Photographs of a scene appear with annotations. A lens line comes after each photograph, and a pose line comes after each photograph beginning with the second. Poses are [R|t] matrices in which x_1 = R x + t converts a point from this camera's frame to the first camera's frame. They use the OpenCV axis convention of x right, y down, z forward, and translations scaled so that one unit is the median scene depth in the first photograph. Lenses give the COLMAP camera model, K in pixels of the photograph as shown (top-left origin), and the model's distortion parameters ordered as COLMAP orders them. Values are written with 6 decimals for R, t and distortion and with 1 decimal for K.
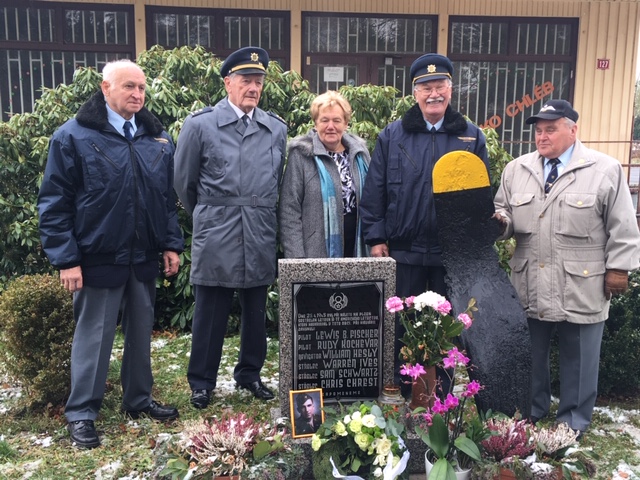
lens RADIAL K [[732.2, 0, 320.0], [0, 732.2, 240.0], [0, 0, 1]] dist [0.058923, 0.015812]
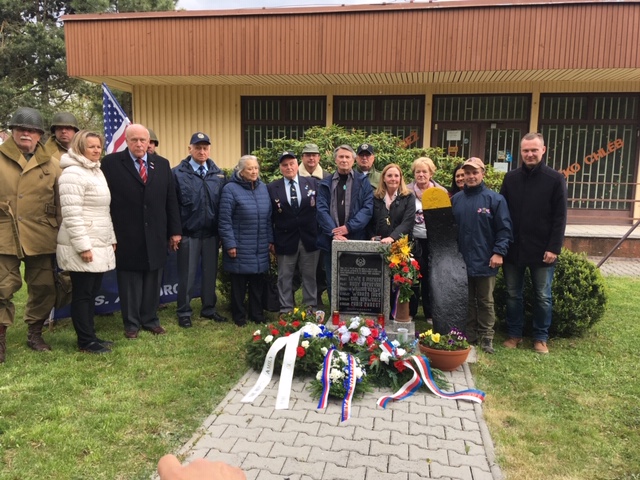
lens RADIAL K [[534.5, 0, 320.0], [0, 534.5, 240.0], [0, 0, 1]] dist [0.114245, -0.170184]
pose [[0.951501, 0.048934, -0.303729, 0.352000], [-0.055166, 0.998406, -0.011966, 0.047440], [0.302659, 0.028141, 0.952683, -0.403399]]
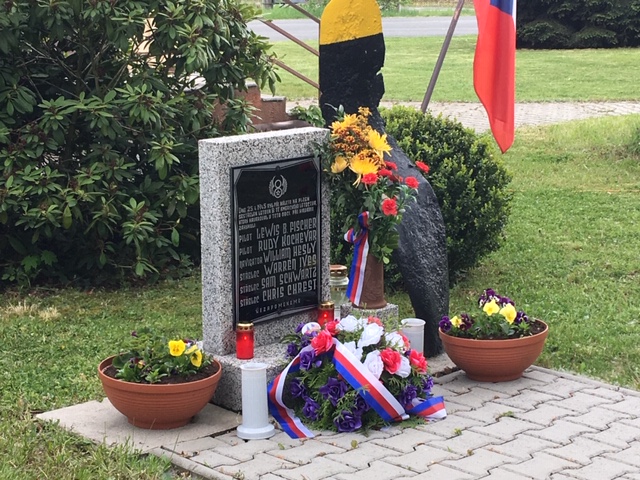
lens RADIAL K [[1332.0, 0, 320.0], [0, 1332.0, 240.0], [0, 0, 1]] dist [0.027271, 0.322250]
pose [[0.804967, -0.127527, 0.579452, -0.760321], [0.094059, 0.991706, 0.087591, 0.019803], [-0.585816, -0.016006, 0.810286, -0.175565]]
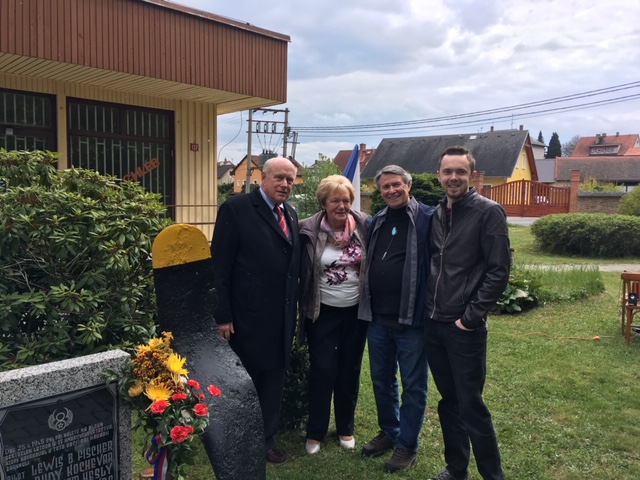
lens RADIAL K [[534.5, 0, 320.0], [0, 534.5, 240.0], [0, 0, 1]] dist [0.114245, -0.170184]
pose [[0.800330, -0.047839, 0.597648, -0.091381], [0.084829, 0.995819, -0.033887, -0.064133], [-0.593528, 0.077819, 0.801043, 0.346173]]
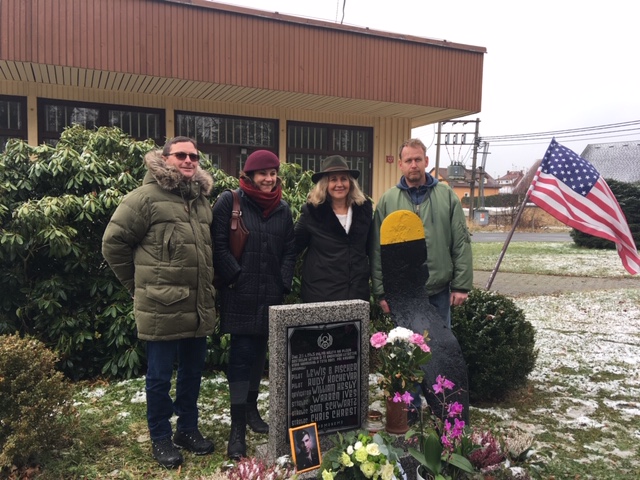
lens RADIAL K [[534.5, 0, 320.0], [0, 534.5, 240.0], [0, 0, 1]] dist [0.114245, -0.170184]
pose [[0.954365, -0.017167, 0.298147, -0.223864], [0.043282, 0.995757, -0.081210, -0.004337], [-0.295488, 0.090408, 0.951059, 0.199258]]
